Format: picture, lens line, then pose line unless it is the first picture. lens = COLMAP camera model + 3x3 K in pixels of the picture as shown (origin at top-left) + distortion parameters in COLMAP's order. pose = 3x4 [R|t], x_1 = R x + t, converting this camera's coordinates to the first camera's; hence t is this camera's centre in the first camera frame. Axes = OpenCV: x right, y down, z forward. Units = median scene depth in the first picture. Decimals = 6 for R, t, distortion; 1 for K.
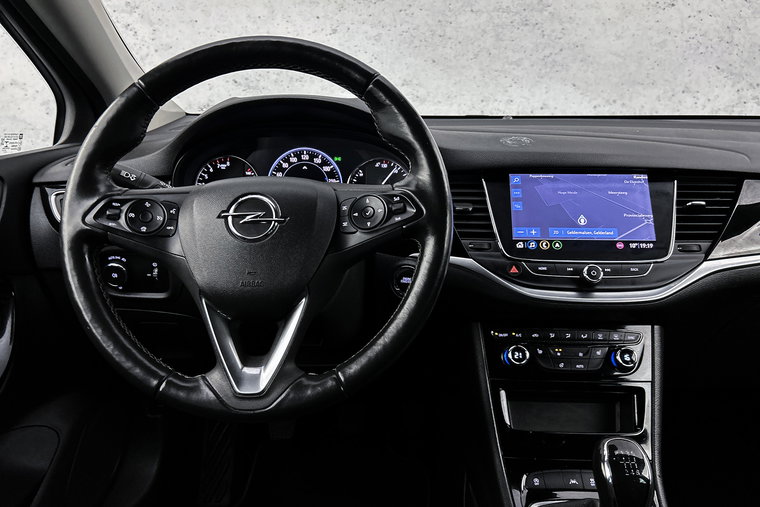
lens RADIAL K [[580.1, 0, 375.5], [0, 580.1, 260.8], [0, 0, 1]] dist [0.051409, -0.070418]
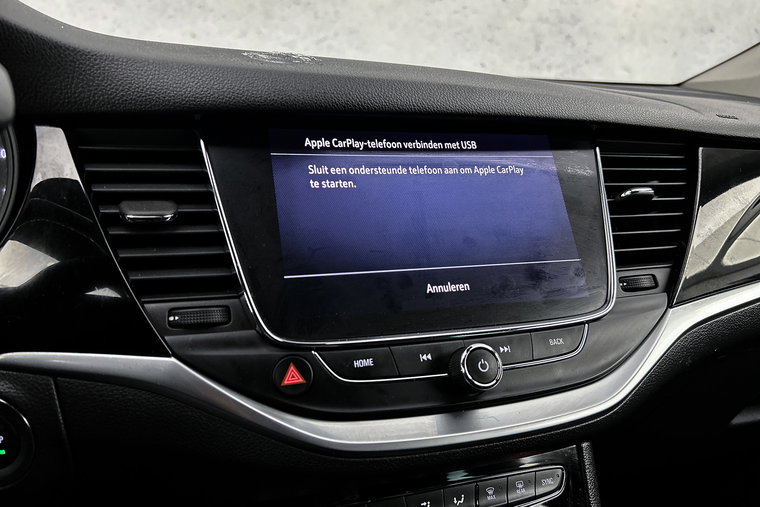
lens RADIAL K [[580.1, 0, 382.5], [0, 580.1, 253.7], [0, 0, 1]] dist [0.051409, -0.070418]
pose [[0.929905, -0.055896, 0.363529, 0.154566], [0.058648, 0.998273, 0.003473, -0.059071], [-0.363095, 0.018091, 0.931576, 0.605259]]
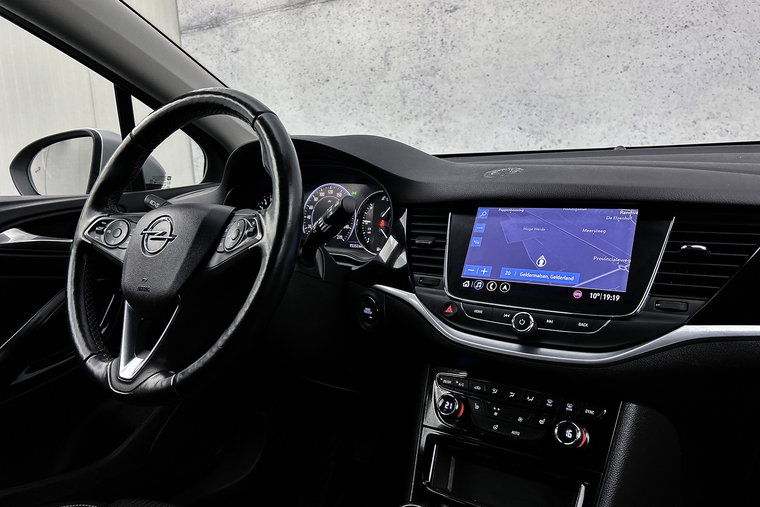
lens RADIAL K [[580.1, 0, 372.6], [0, 580.1, 253.1], [0, 0, 1]] dist [0.051409, -0.070418]
pose [[0.839917, 0.050230, -0.540386, 0.603201], [-0.099075, 0.993167, -0.061674, -0.004411], [0.533596, 0.105340, 0.839154, 0.154120]]
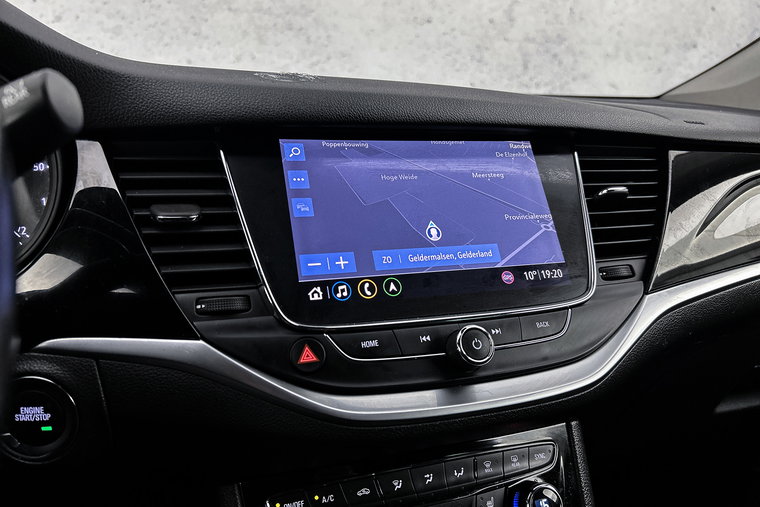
lens RADIAL K [[580.1, 0, 380.9], [0, 580.1, 249.7], [0, 0, 1]] dist [0.051409, -0.070418]
pose [[0.926719, -0.062416, 0.370536, 0.131677], [0.081760, 0.995976, -0.036715, -0.039596], [-0.366753, 0.064319, 0.928092, 0.563767]]
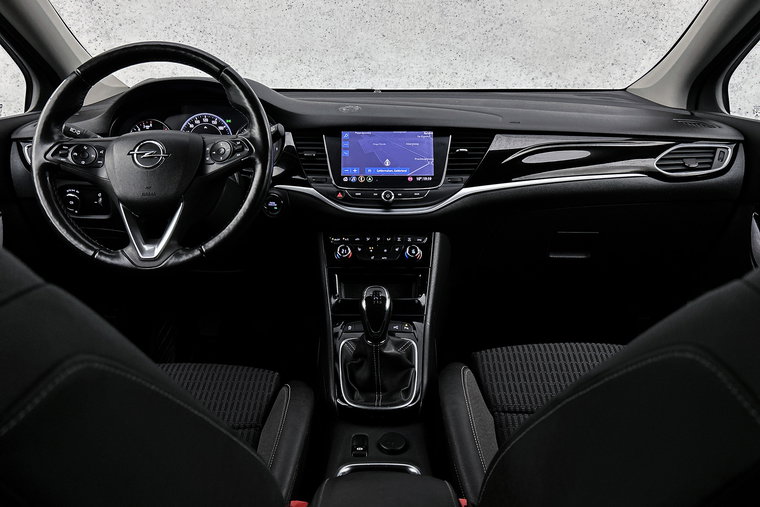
lens RADIAL K [[580.1, 0, 378.0], [0, 580.1, 266.1], [0, 0, 1]] dist [0.051409, -0.070418]
pose [[0.999424, -0.011533, 0.031912, 0.277874], [0.009747, 0.998407, 0.055570, 0.113544], [-0.032503, -0.055227, 0.997945, -0.504291]]
